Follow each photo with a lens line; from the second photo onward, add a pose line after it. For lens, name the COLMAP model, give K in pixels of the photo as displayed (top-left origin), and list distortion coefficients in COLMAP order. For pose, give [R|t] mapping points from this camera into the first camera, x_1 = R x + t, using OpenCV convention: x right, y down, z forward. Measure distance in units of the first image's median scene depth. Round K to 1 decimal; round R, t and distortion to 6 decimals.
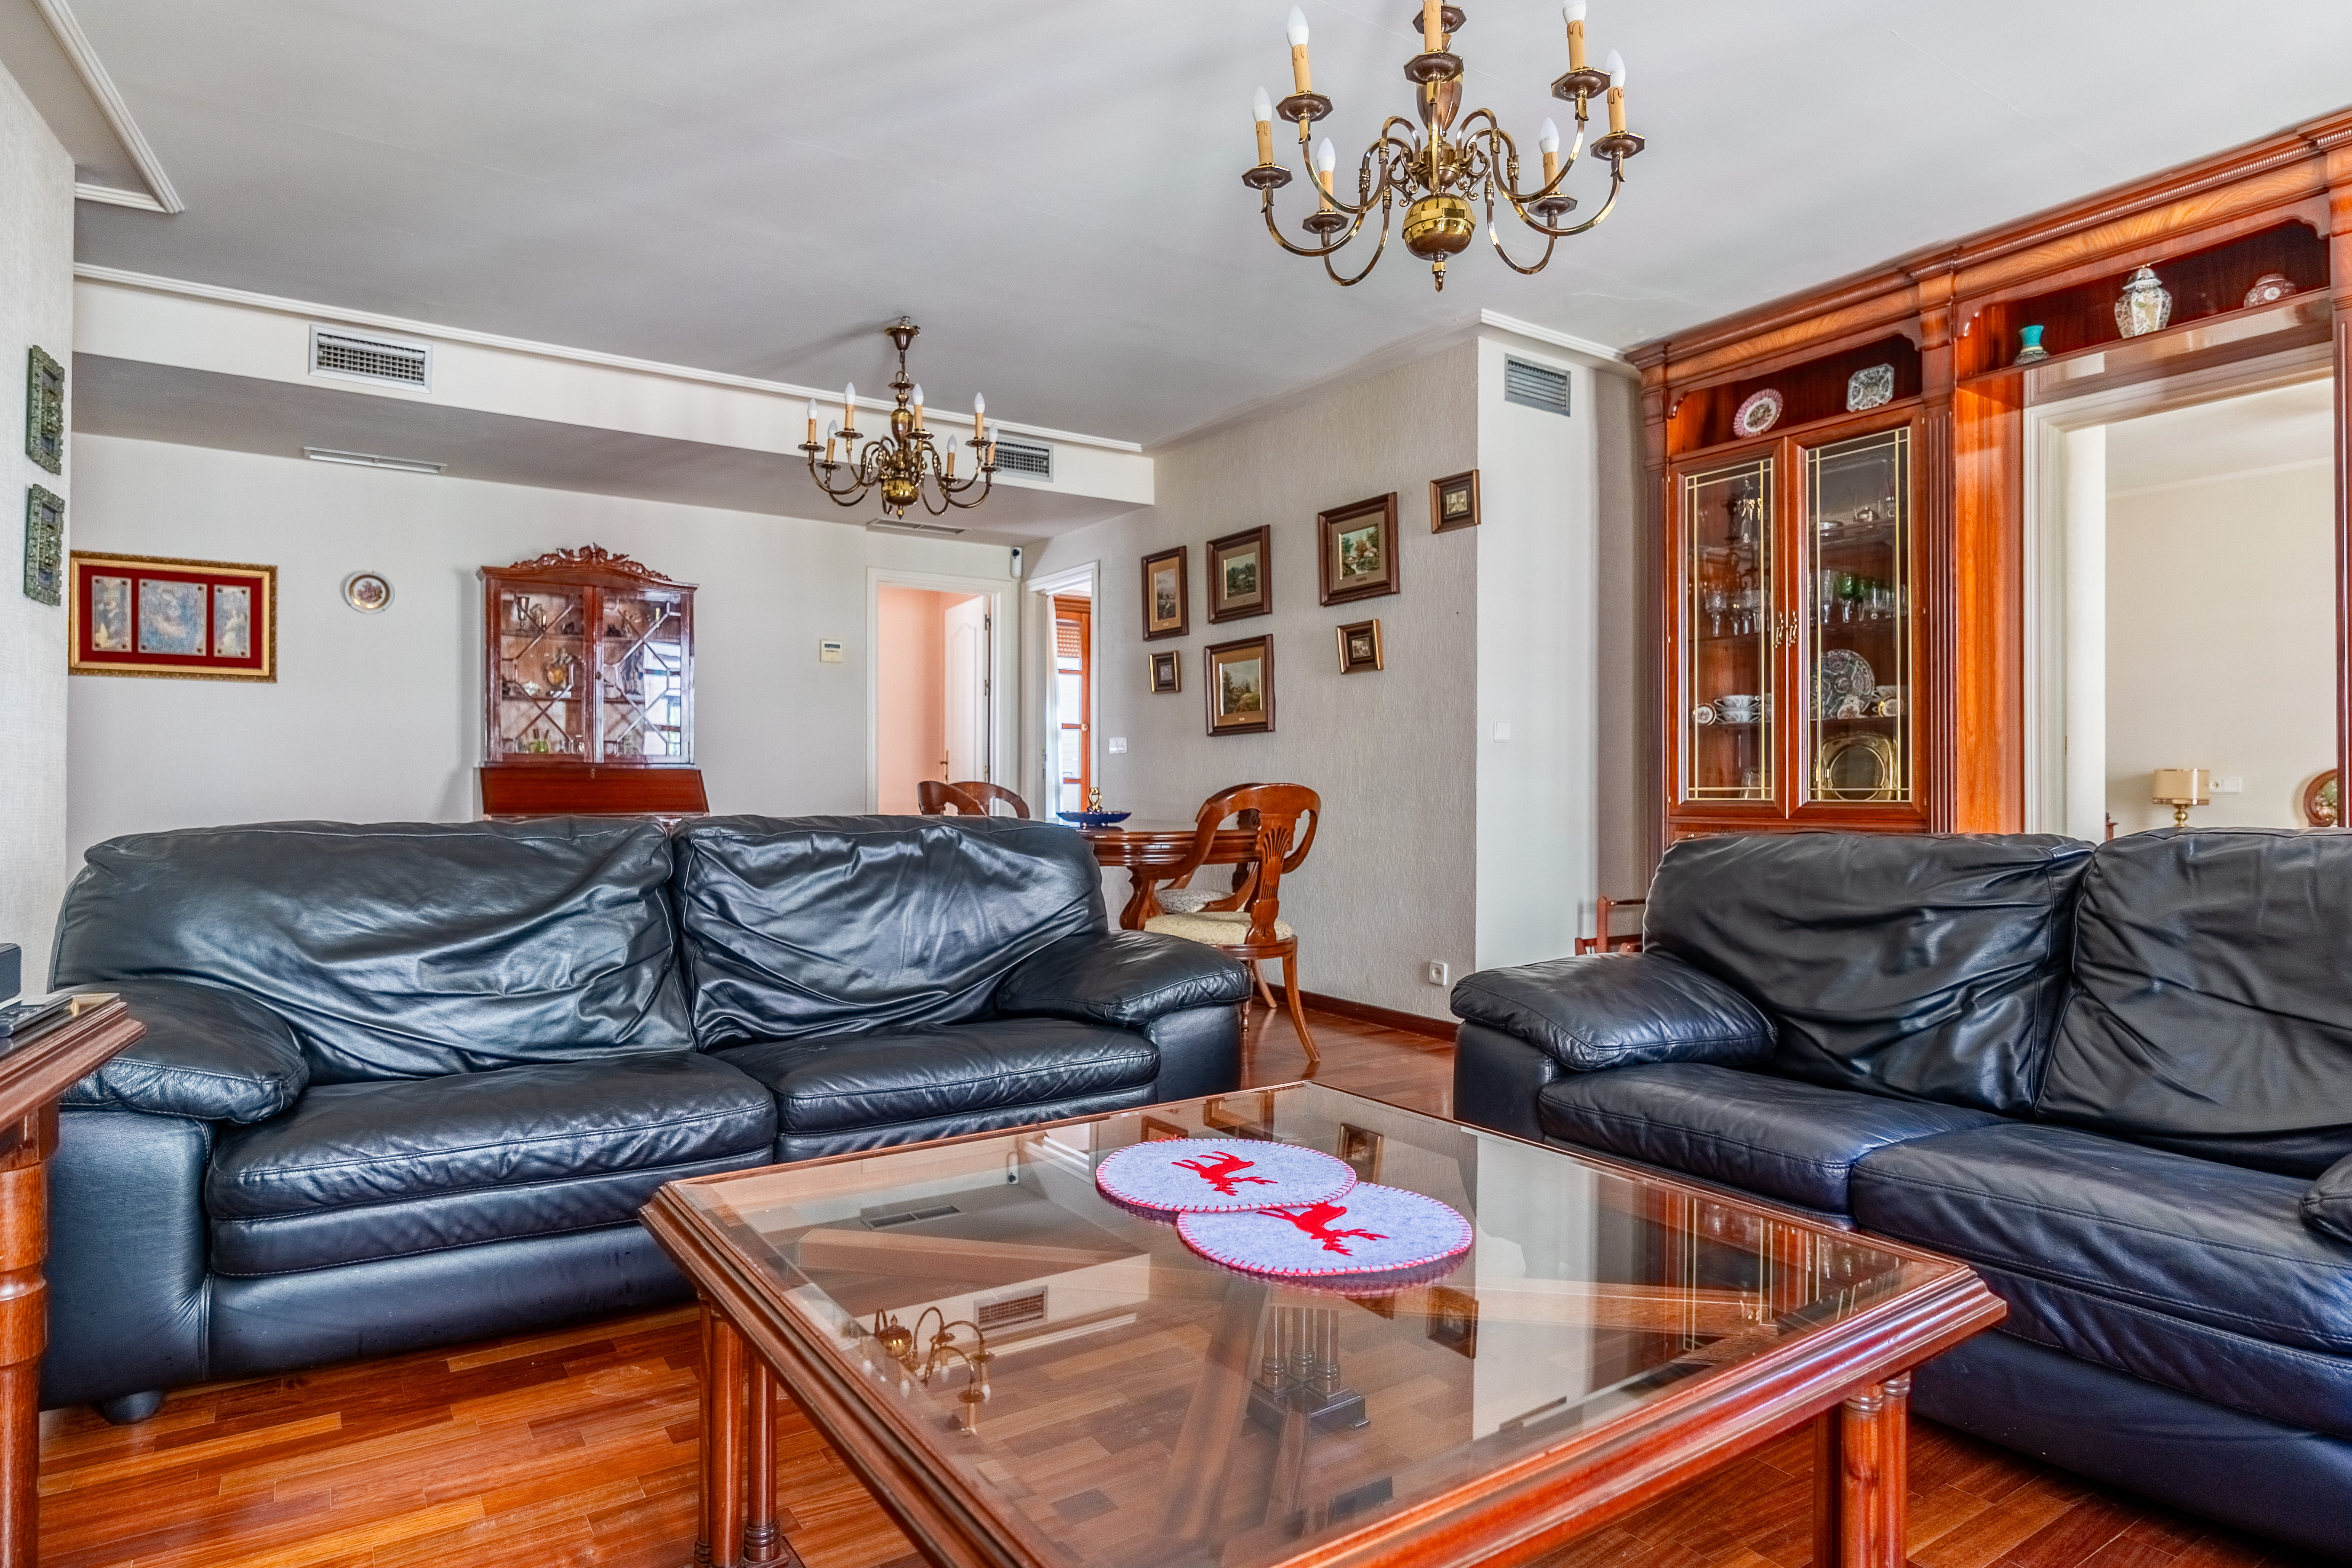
lens RADIAL K [[1290.0, 0, 1166.9], [0, 1290.0, 800.2], [0, 0, 1]] dist [-0.012030, -0.000986]
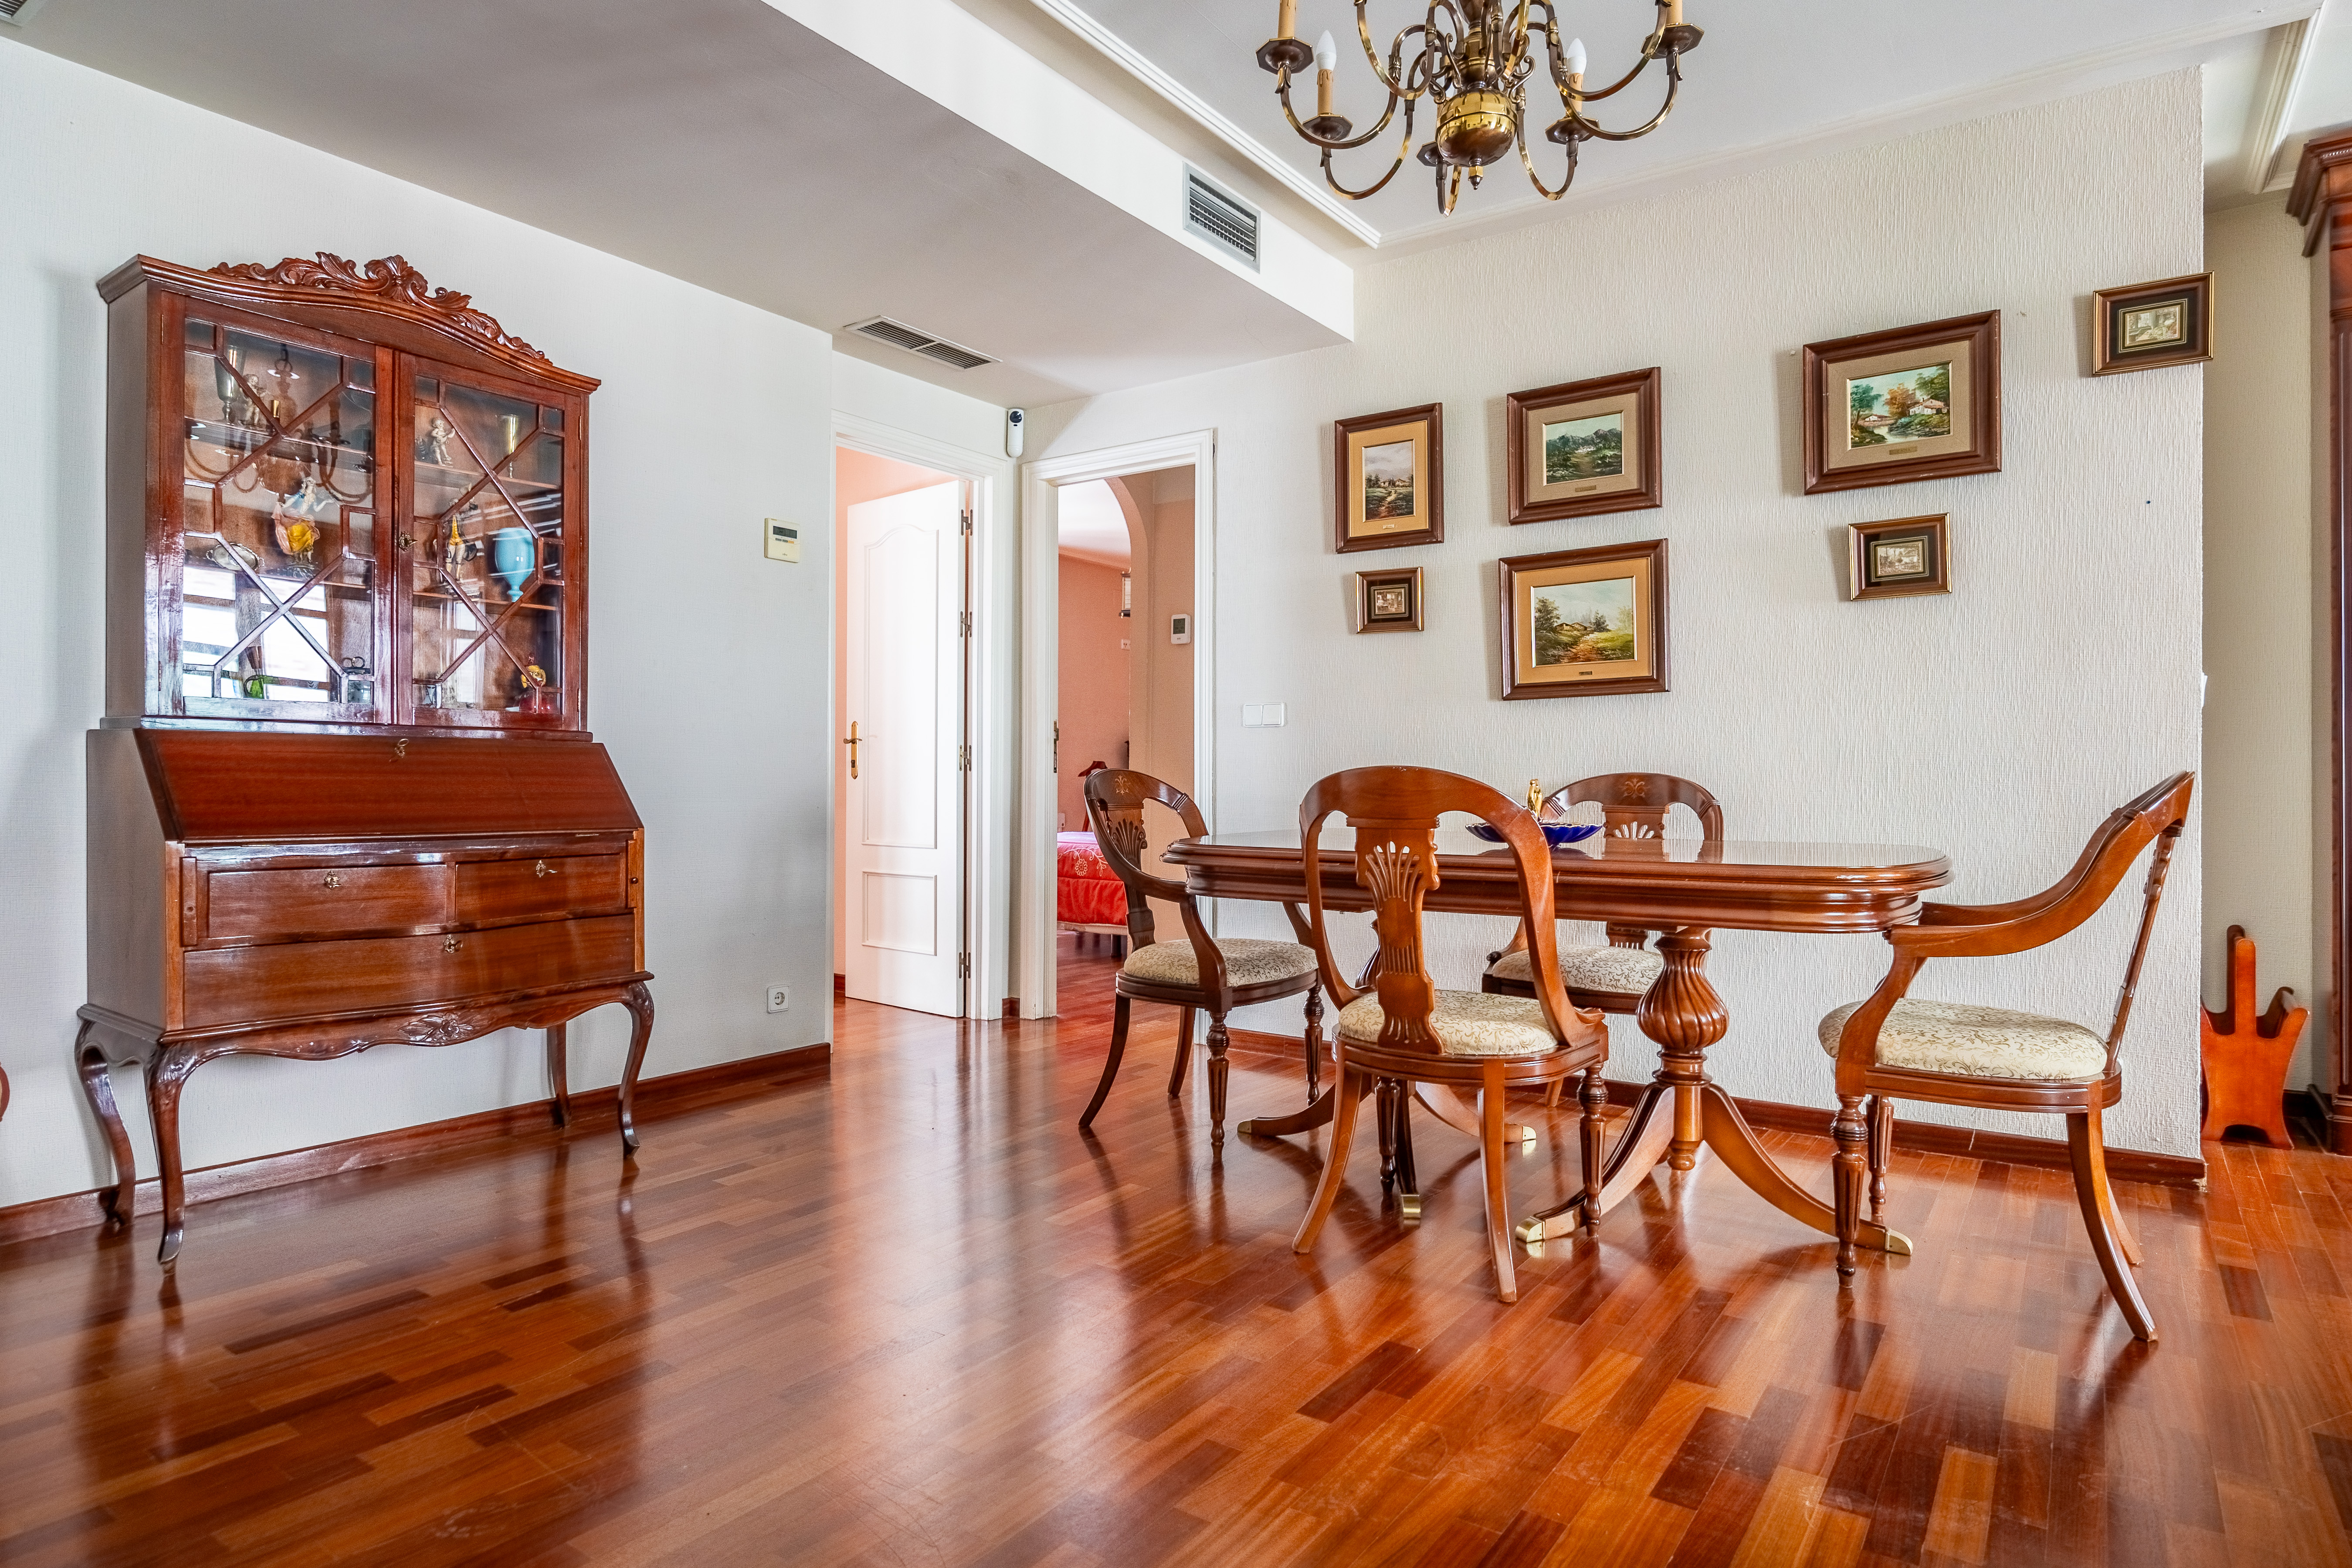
lens RADIAL K [[1290.0, 0, 1176.4], [0, 1290.0, 776.3], [0, 0, 1]] dist [-0.012030, -0.000986]
pose [[0.934836, 0.004512, 0.355051, -0.350904], [0.000604, 0.999898, -0.014297, -0.003097], [-0.355079, 0.013580, 0.934737, 0.472064]]
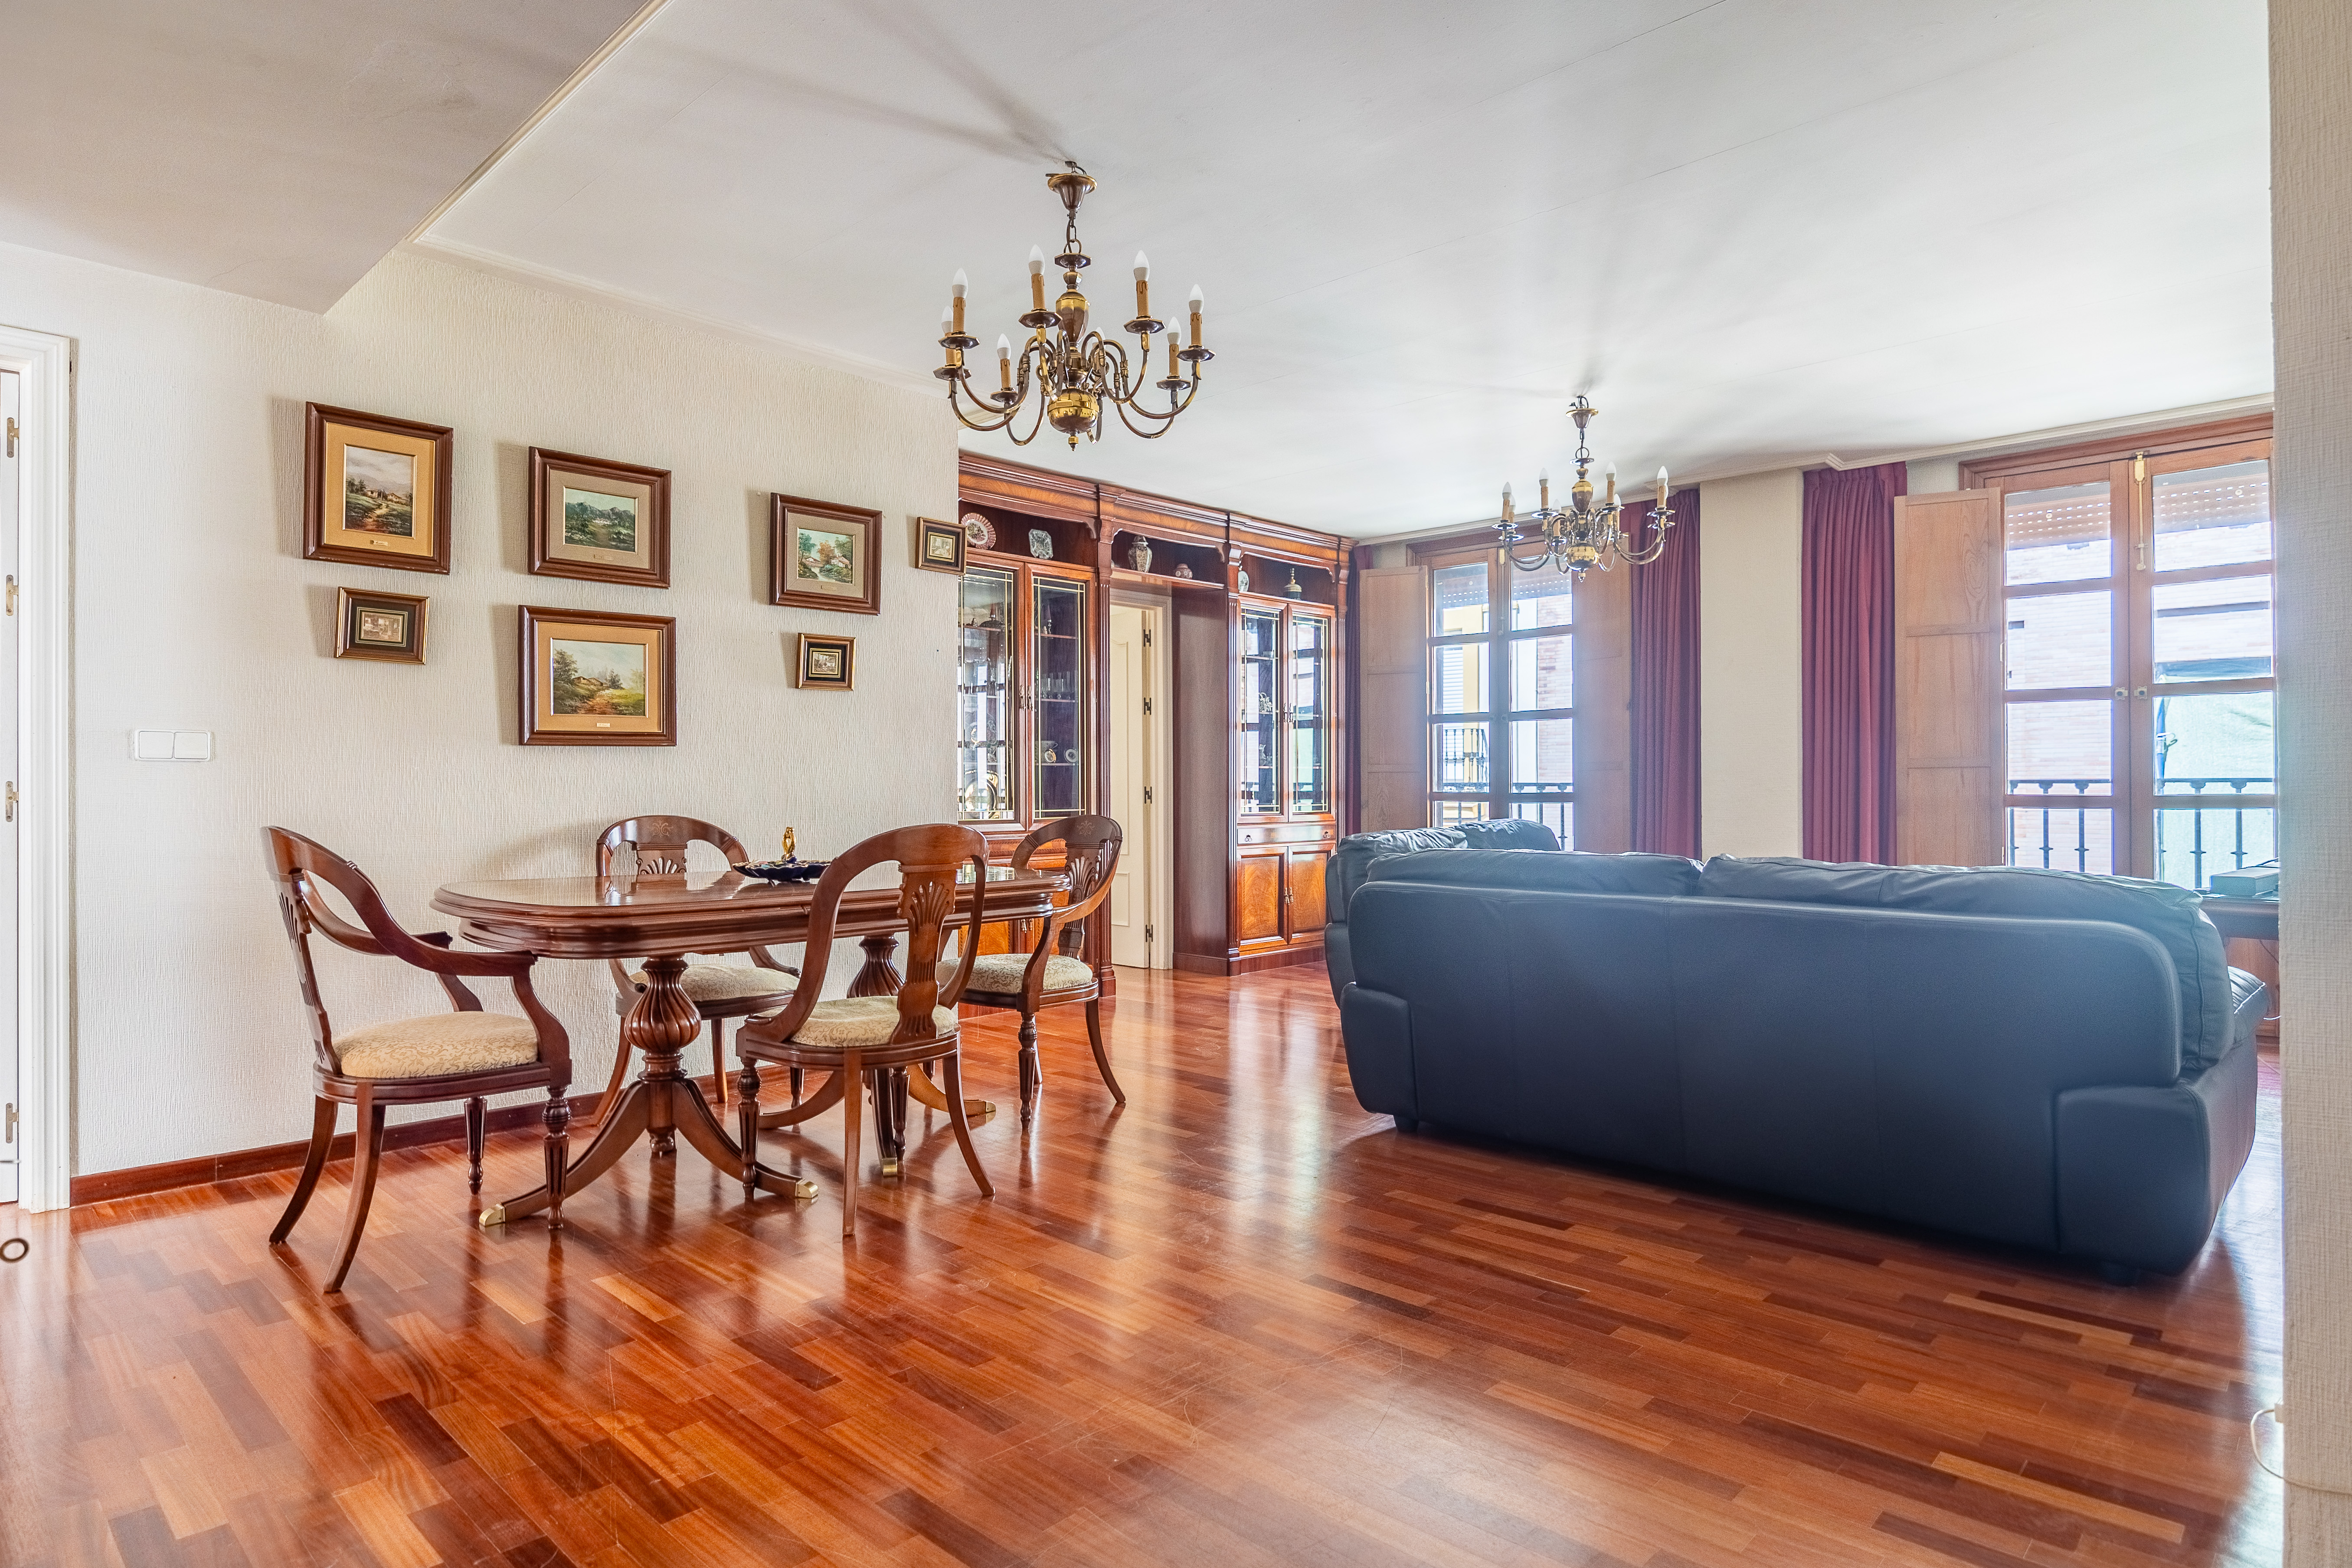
lens RADIAL K [[1290.1, 0, 1163.2], [0, 1290.1, 771.7], [0, 0, 1]] dist [-0.012030, -0.000986]
pose [[-0.212586, 0.012176, 0.977066, -0.679179], [0.010727, 0.999891, -0.010126, -0.026738], [-0.977083, 0.008328, -0.212693, 0.838778]]
